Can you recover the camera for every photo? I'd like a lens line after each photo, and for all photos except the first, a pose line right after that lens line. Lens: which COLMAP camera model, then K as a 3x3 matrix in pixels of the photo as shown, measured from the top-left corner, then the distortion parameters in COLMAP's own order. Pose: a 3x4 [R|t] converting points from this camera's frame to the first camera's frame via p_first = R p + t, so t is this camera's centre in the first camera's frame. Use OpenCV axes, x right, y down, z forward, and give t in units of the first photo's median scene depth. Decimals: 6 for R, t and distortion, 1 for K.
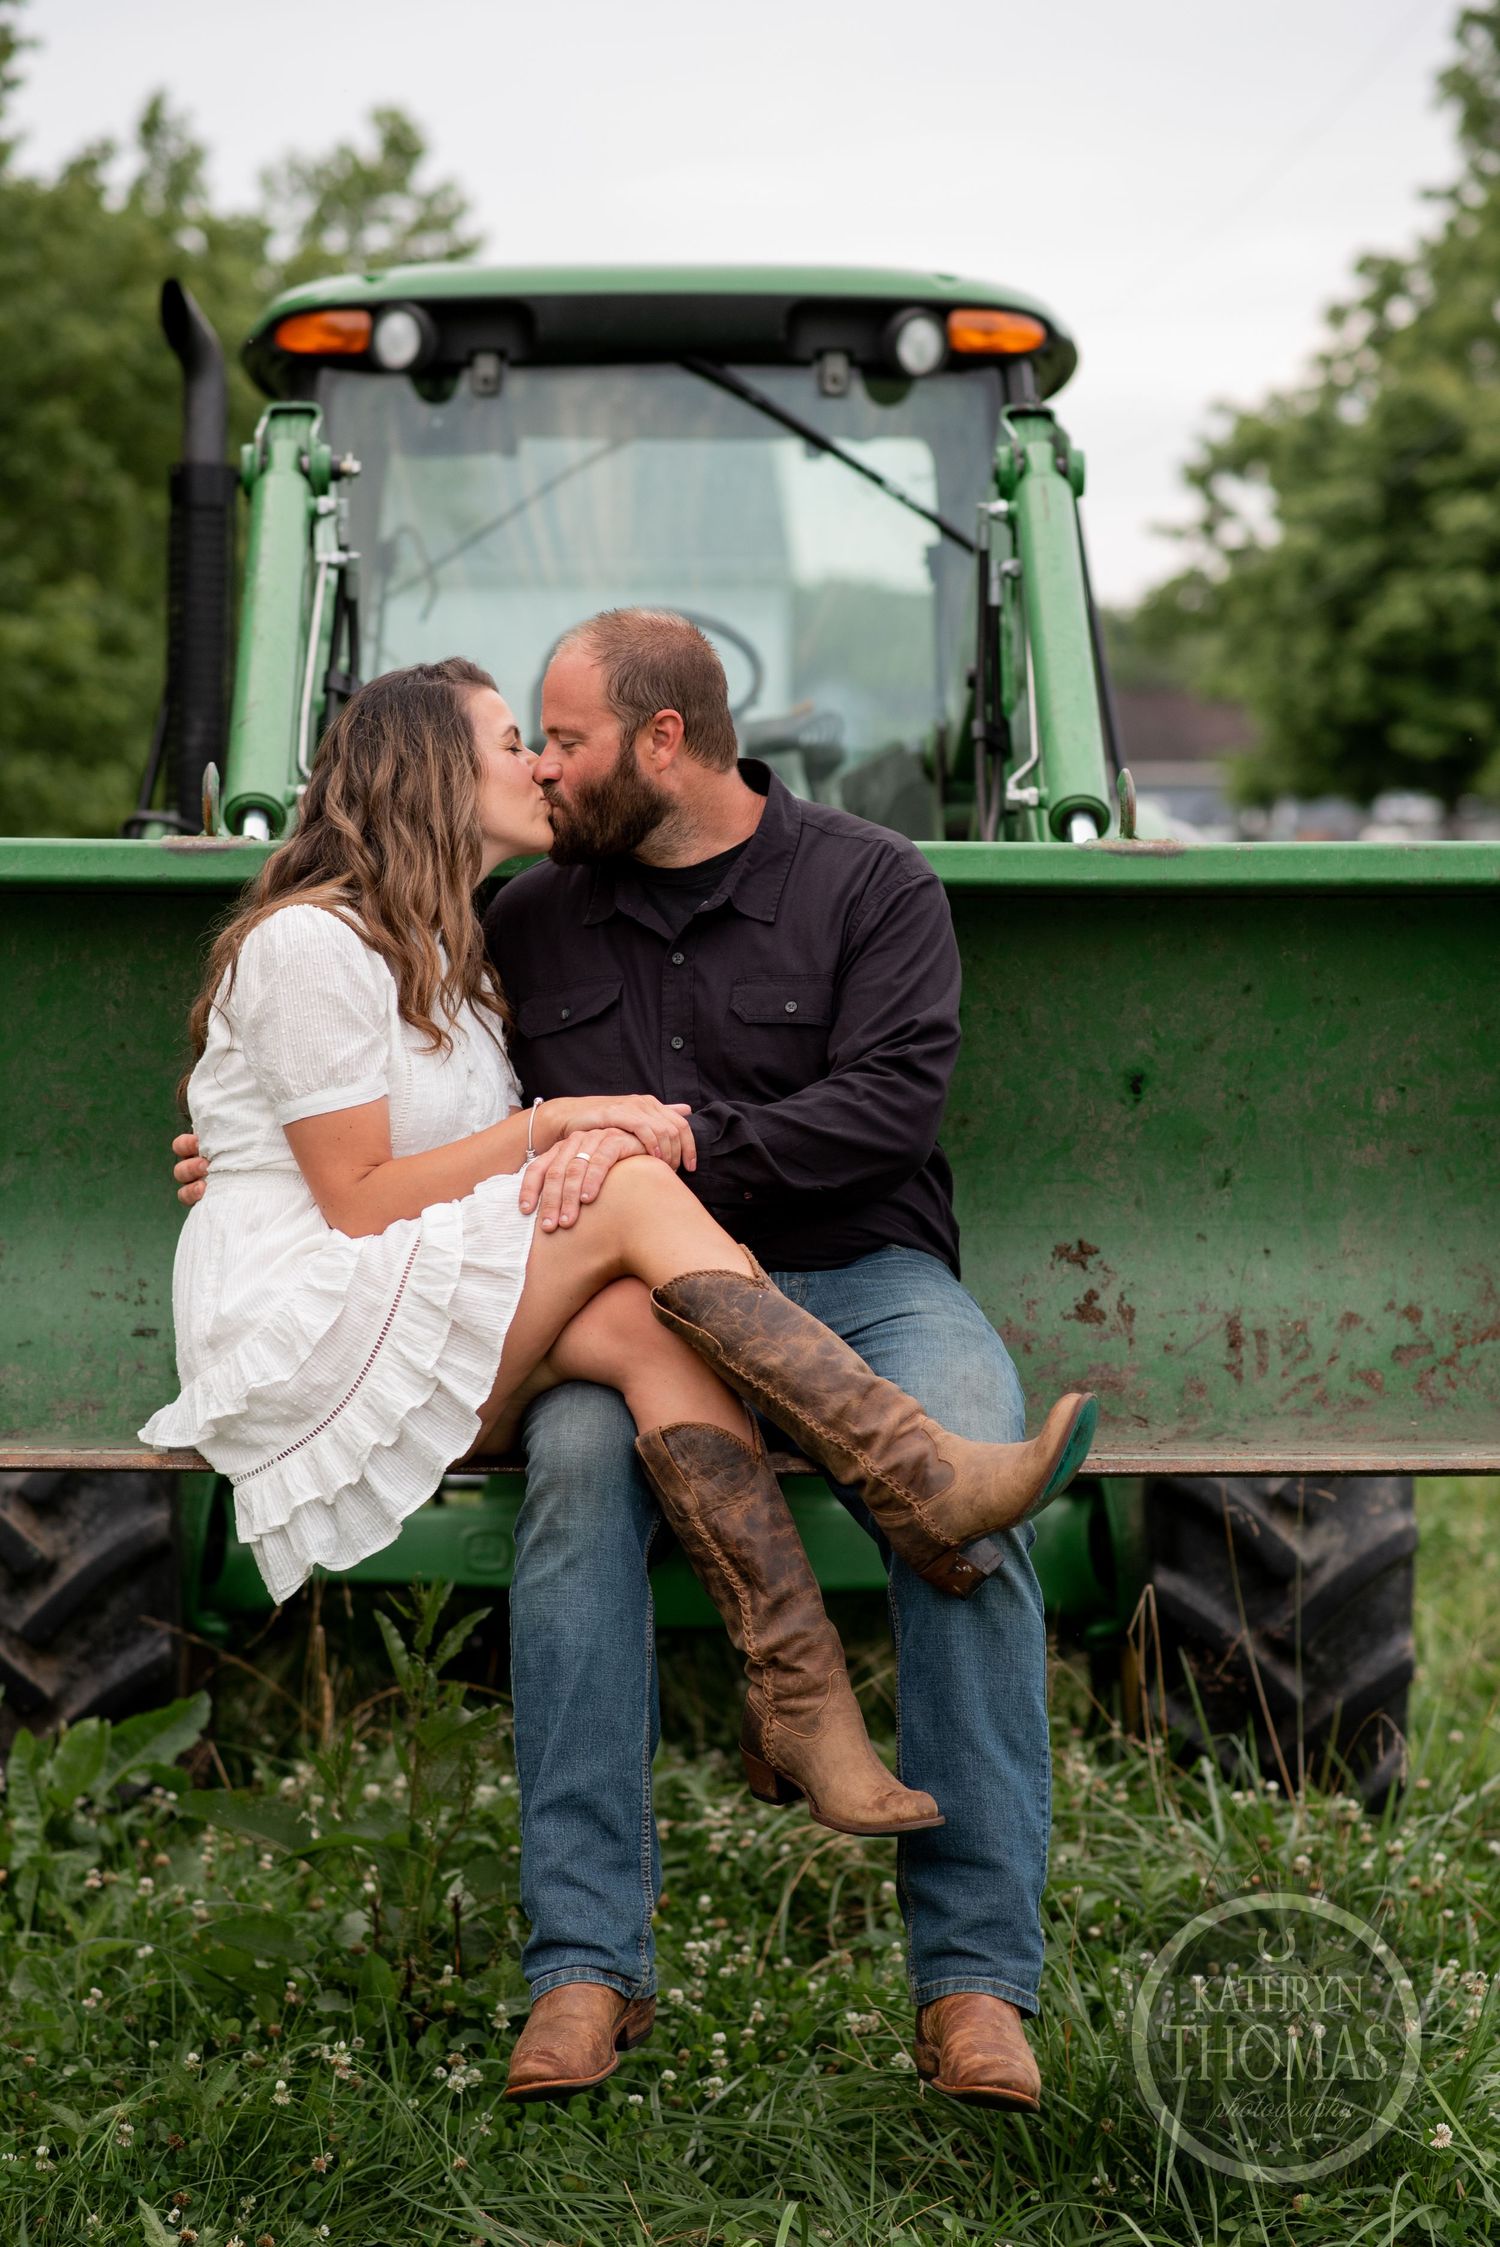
lens RADIAL K [[5458.2, 0, 756.6], [0, 5458.2, 1130.7], [0, 0, 1]] dist [0.012431, 0.000000]
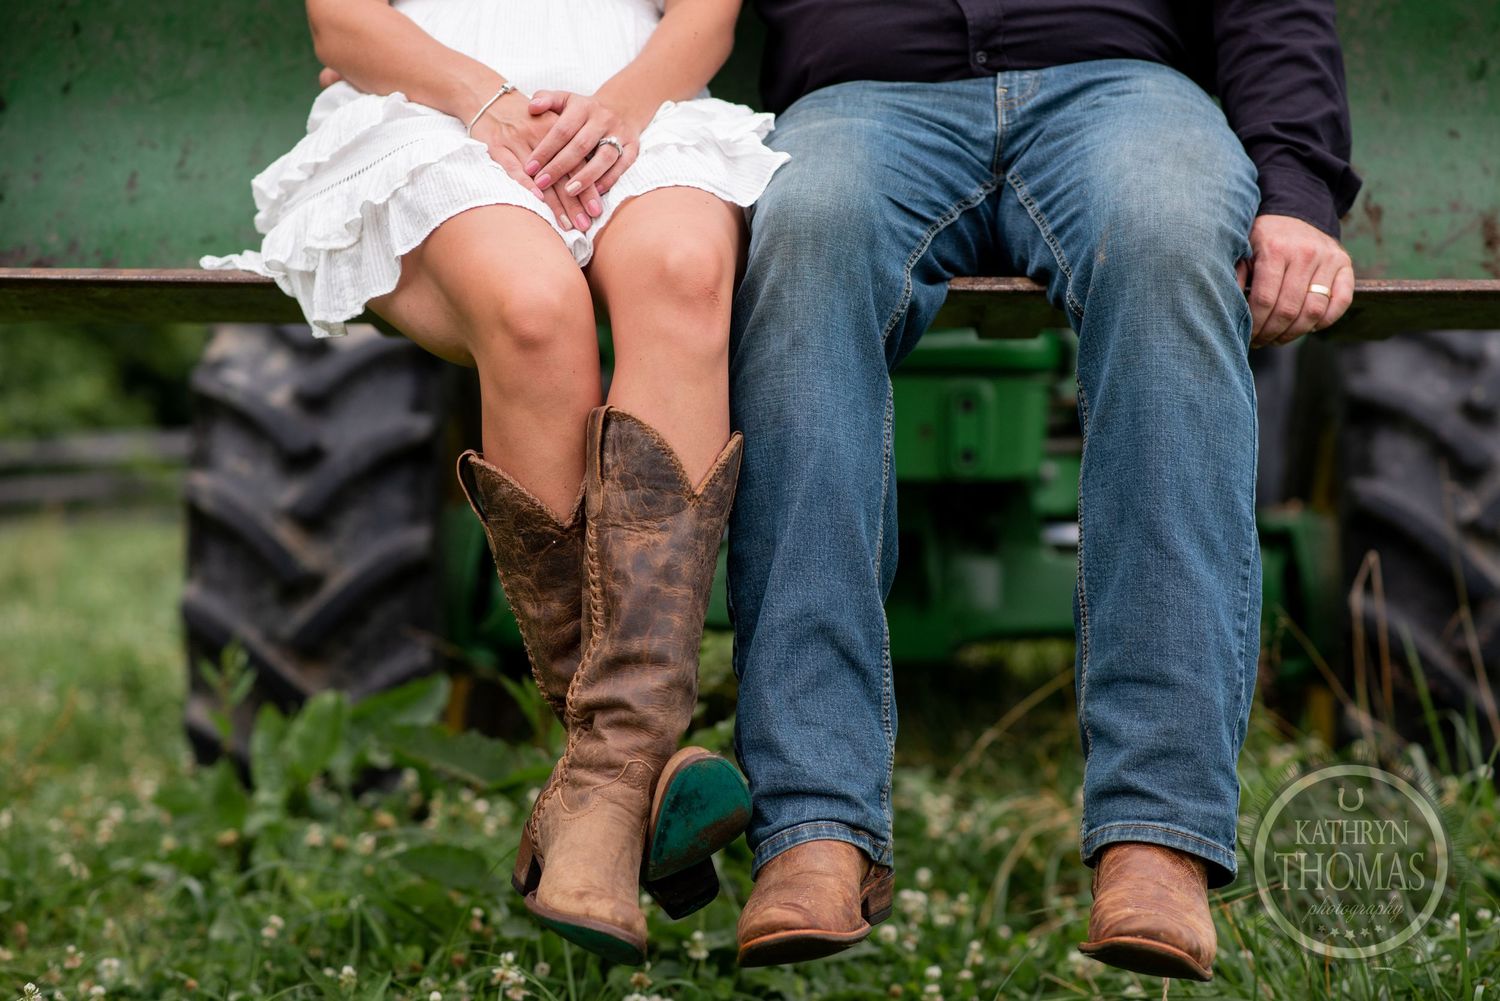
lens RADIAL K [[3643.6, 0, 747.1], [0, 3643.6, 494.7], [0, 0, 1]] dist [0.012431, 0.000000]
pose [[0.998056, 0.005228, -0.062103, -0.000452], [-0.005696, 0.999957, -0.007348, 0.086745], [0.062062, 0.007688, 0.998043, 0.368067]]
